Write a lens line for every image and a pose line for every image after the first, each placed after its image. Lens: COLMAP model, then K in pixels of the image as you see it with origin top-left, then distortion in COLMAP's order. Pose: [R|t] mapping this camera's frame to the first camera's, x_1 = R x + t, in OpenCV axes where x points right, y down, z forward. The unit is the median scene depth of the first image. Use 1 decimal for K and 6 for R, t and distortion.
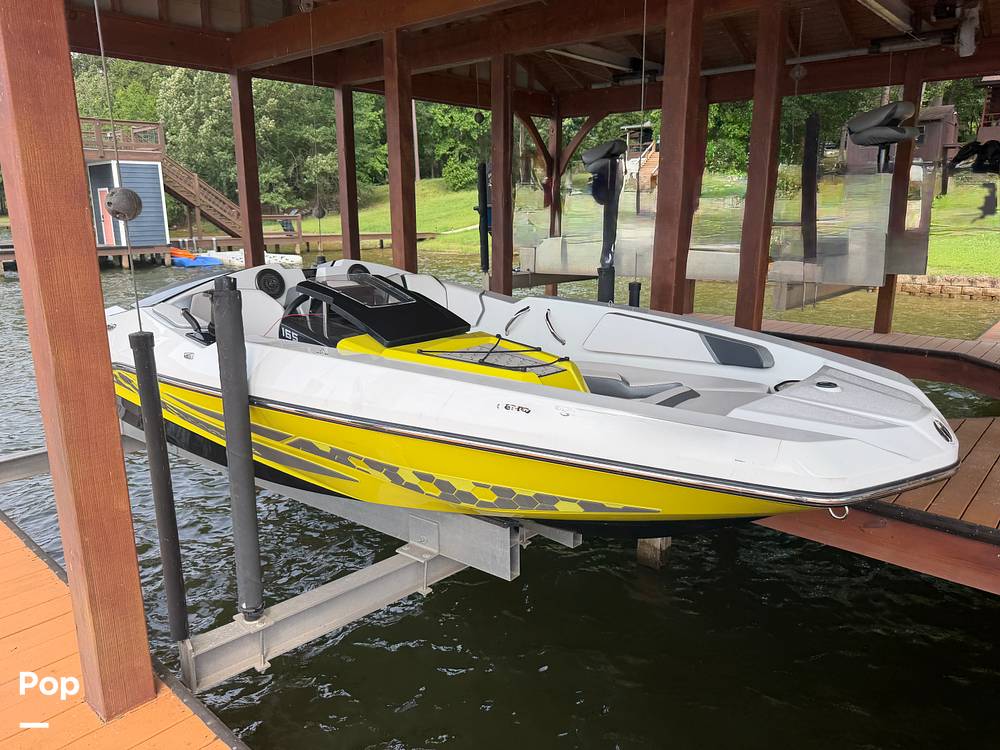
lens RADIAL K [[746.5, 0, 497.4], [0, 746.5, 355.8], [0, 0, 1]] dist [-0.010055, -0.002243]
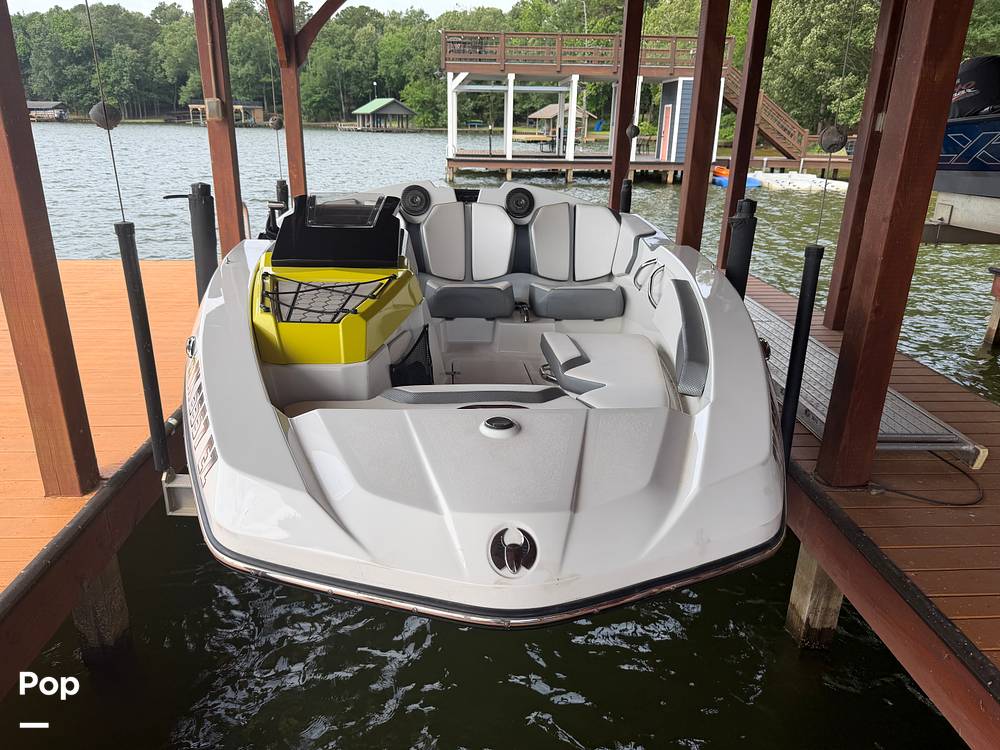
lens RADIAL K [[727.4, 0, 500.0], [0, 727.4, 375.0], [0, 0, 1]] dist [0.008501, -0.006425]
pose [[0.696097, 0.248795, -0.673461, 0.104305], [-0.157357, 0.968099, 0.194996, -0.015334], [0.700491, -0.029763, 0.713041, 0.068680]]
